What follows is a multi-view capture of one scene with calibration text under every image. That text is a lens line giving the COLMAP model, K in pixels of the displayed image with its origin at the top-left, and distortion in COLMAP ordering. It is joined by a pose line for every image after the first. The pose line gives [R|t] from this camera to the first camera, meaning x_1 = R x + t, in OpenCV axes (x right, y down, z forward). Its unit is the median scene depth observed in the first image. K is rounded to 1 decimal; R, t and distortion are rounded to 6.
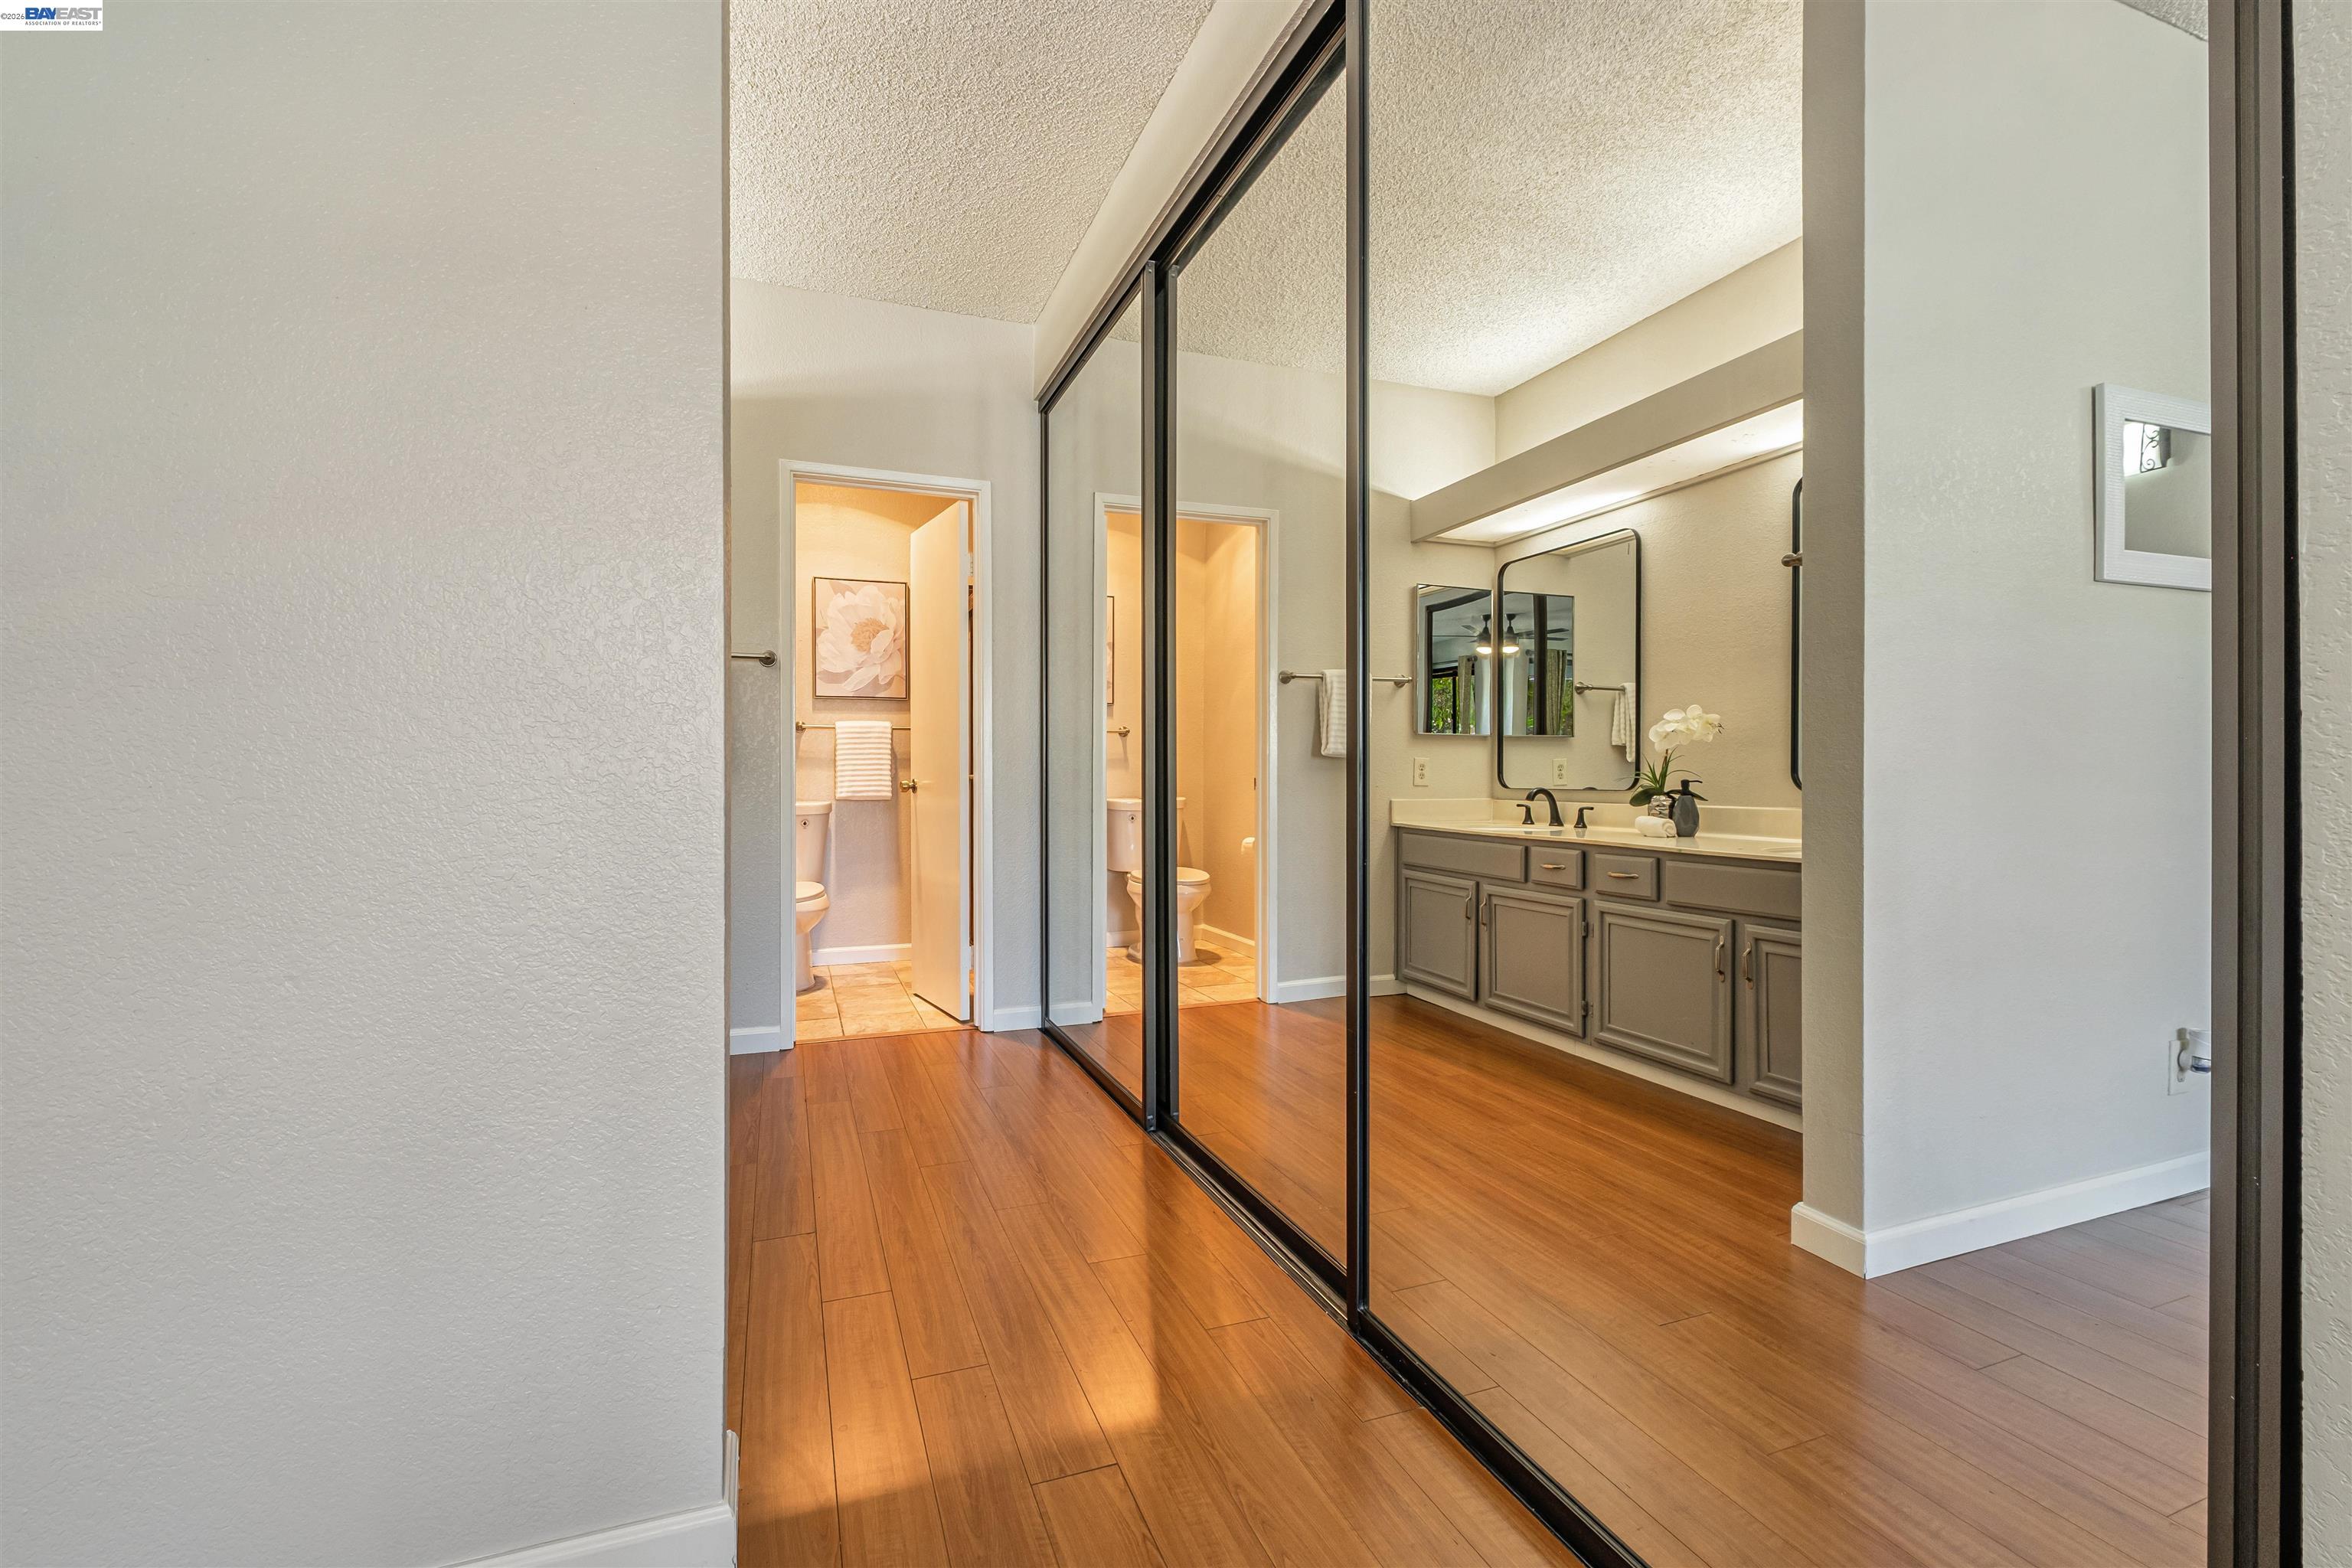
lens RADIAL K [[1022.6, 0, 1175.3], [0, 1022.6, 767.7], [0, 0, 1]] dist [0.004868, -0.003822]
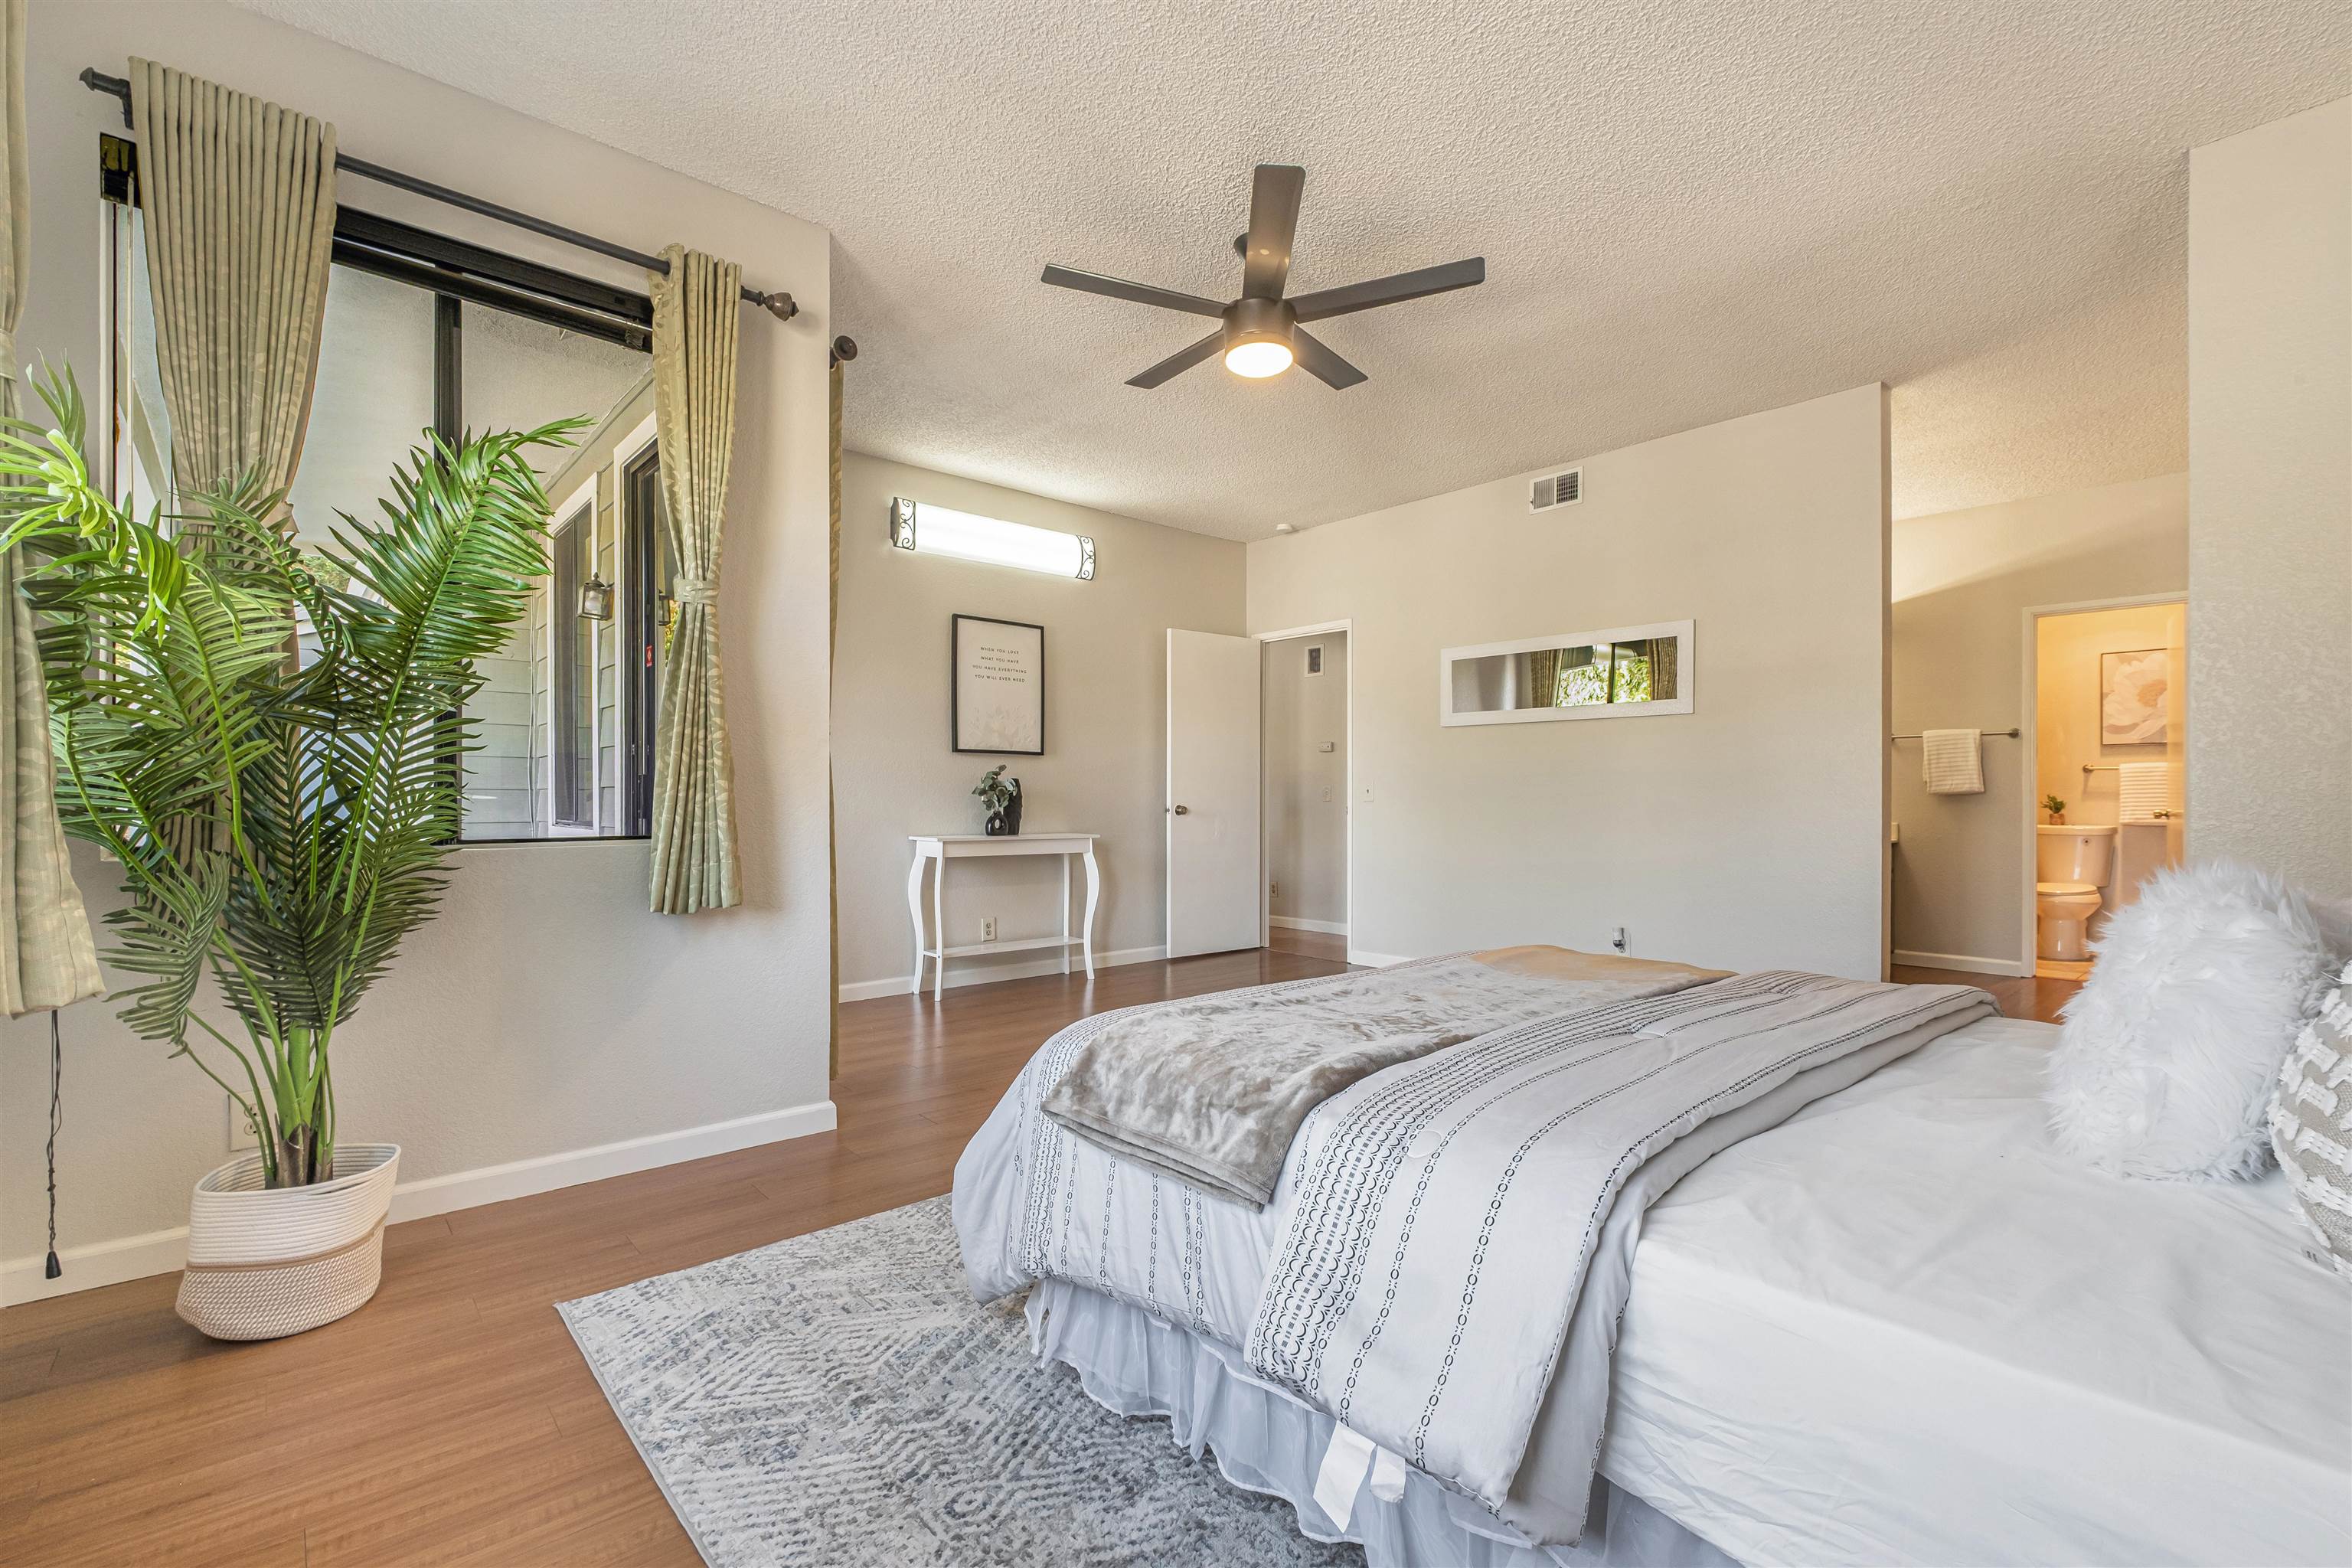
lens RADIAL K [[1022.6, 0, 1183.9], [0, 1022.6, 806.0], [0, 0, 1]] dist [0.004868, -0.003822]
pose [[0.360325, 0.004000, -0.932818, 0.445099], [0.003068, 0.999980, 0.005473, -0.002930], [0.932822, -0.004834, 0.360305, -0.561978]]
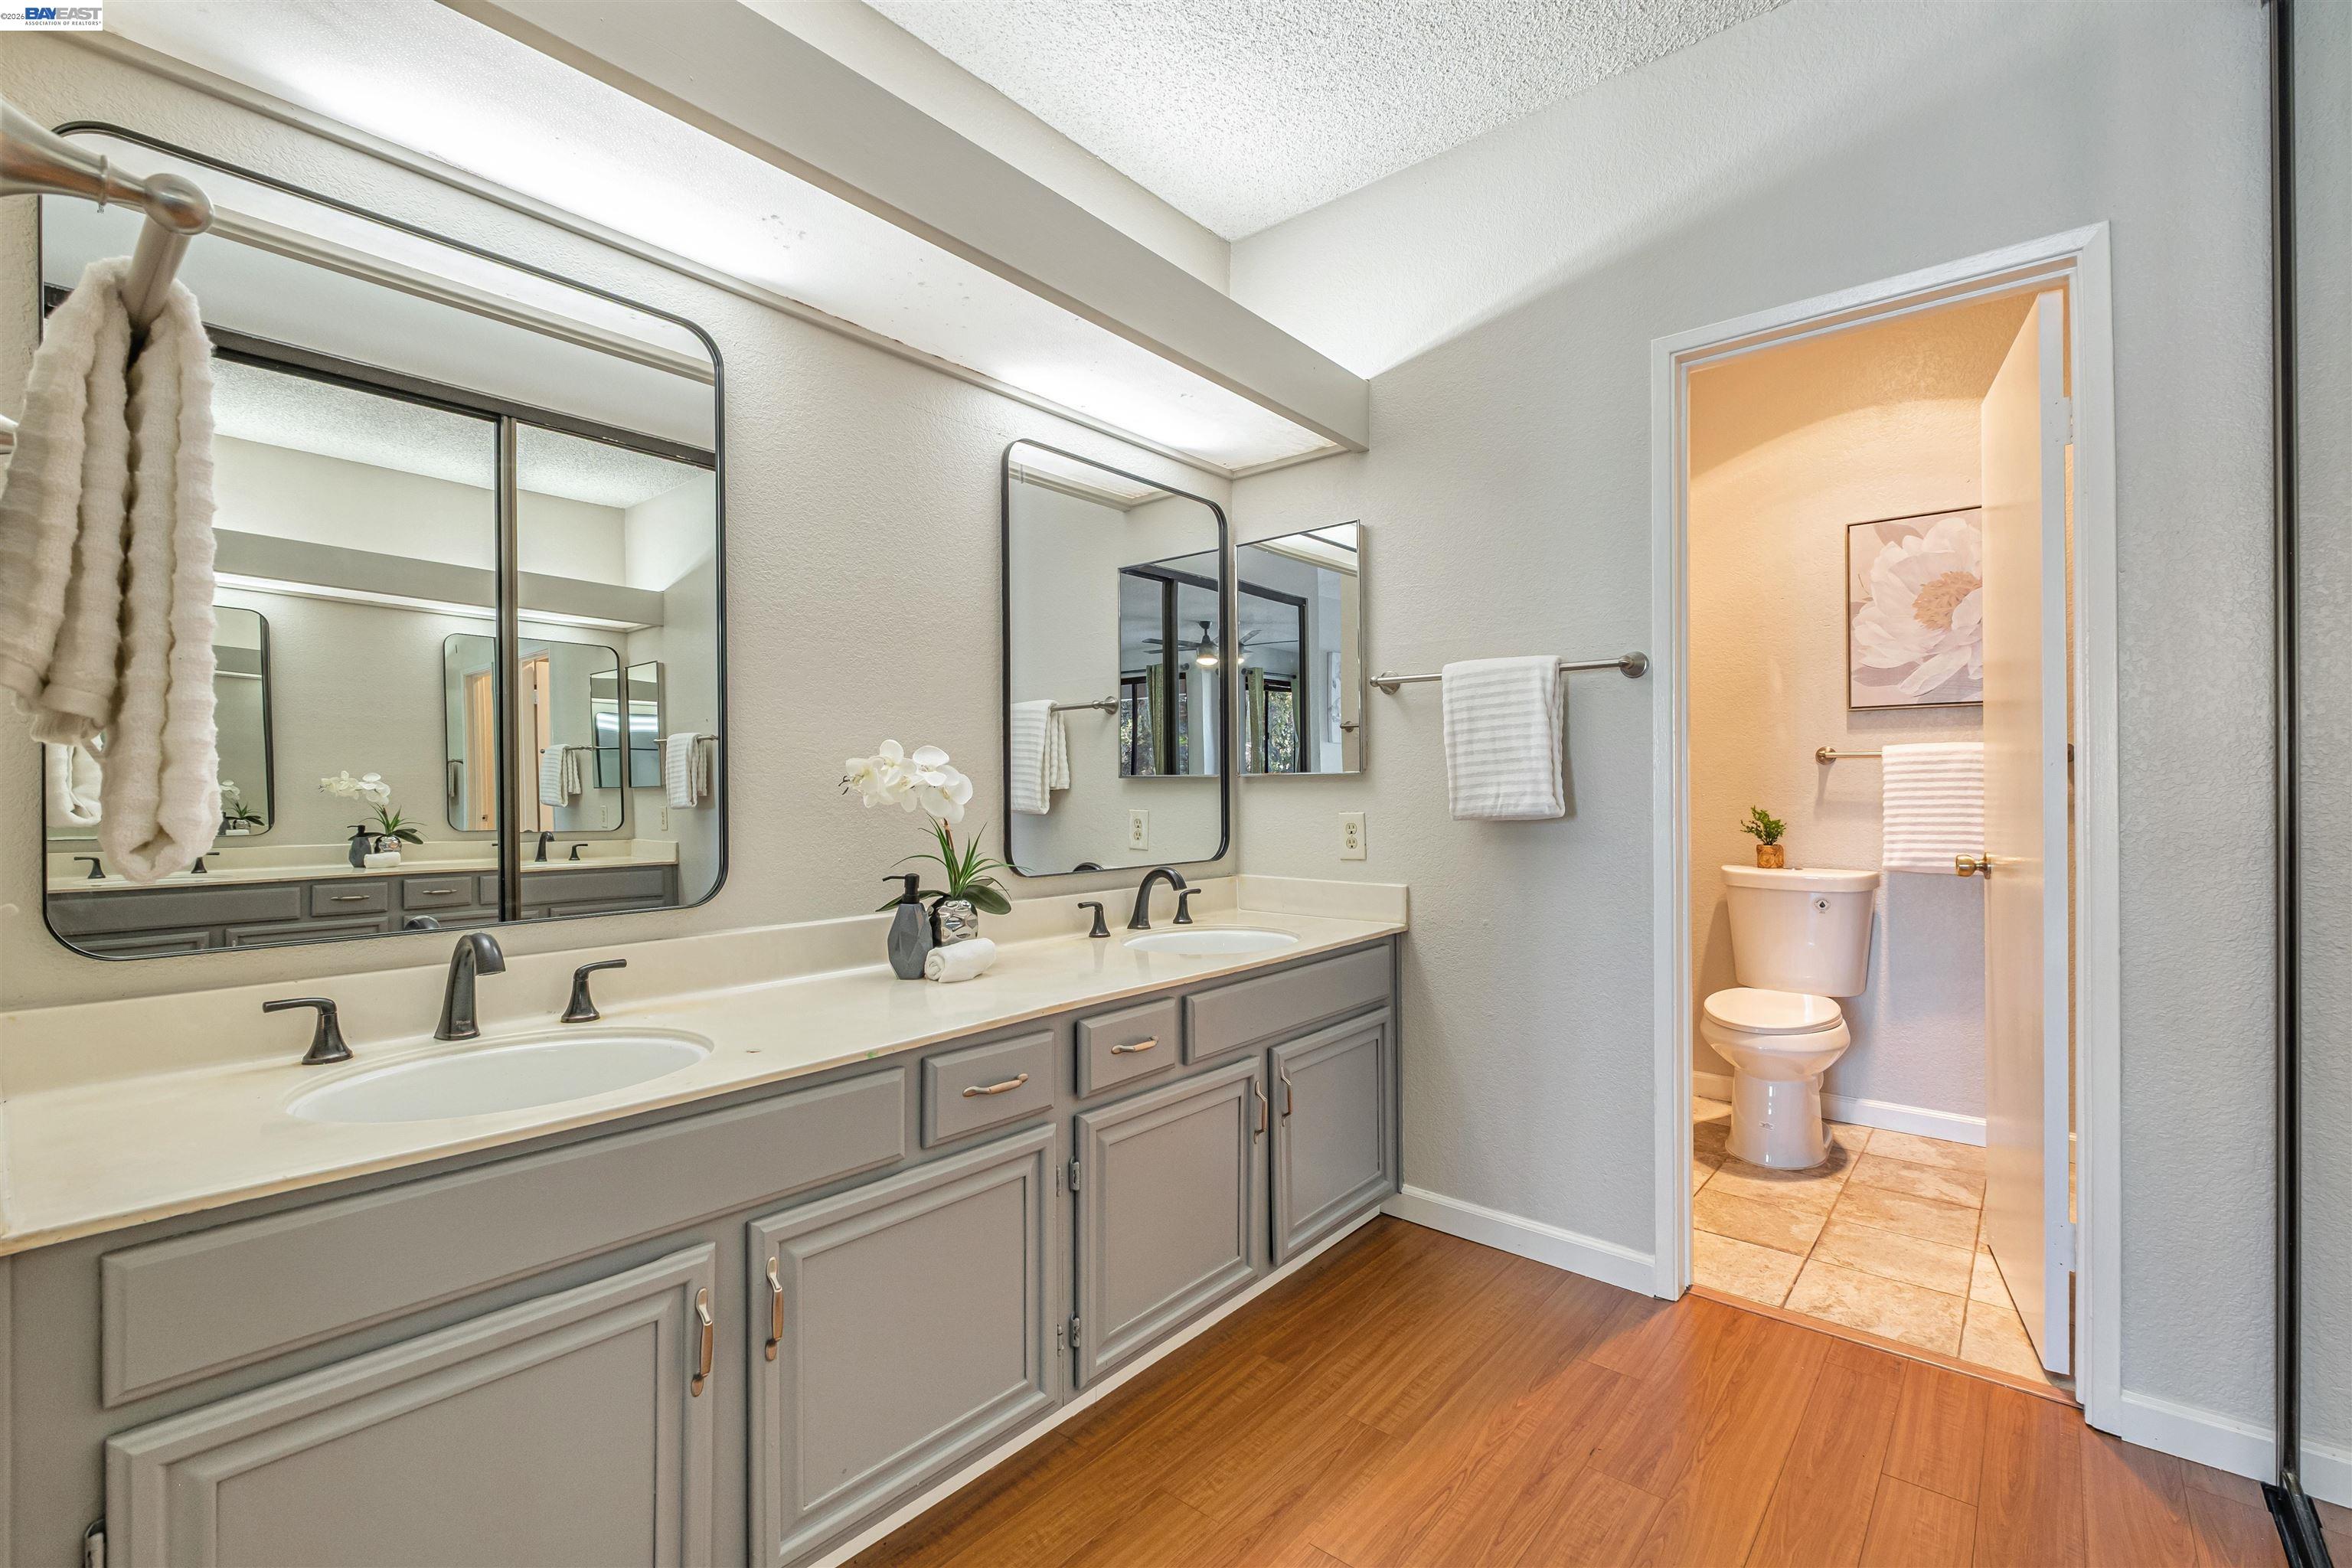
lens RADIAL K [[1022.6, 0, 1196.4], [0, 1022.6, 789.2], [0, 0, 1]] dist [0.004868, -0.003822]
pose [[0.487704, 0.000379, -0.873009, 0.013187], [0.008478, 0.999951, 0.005170, -0.025216], [0.872968, -0.009922, 0.487676, 0.320727]]
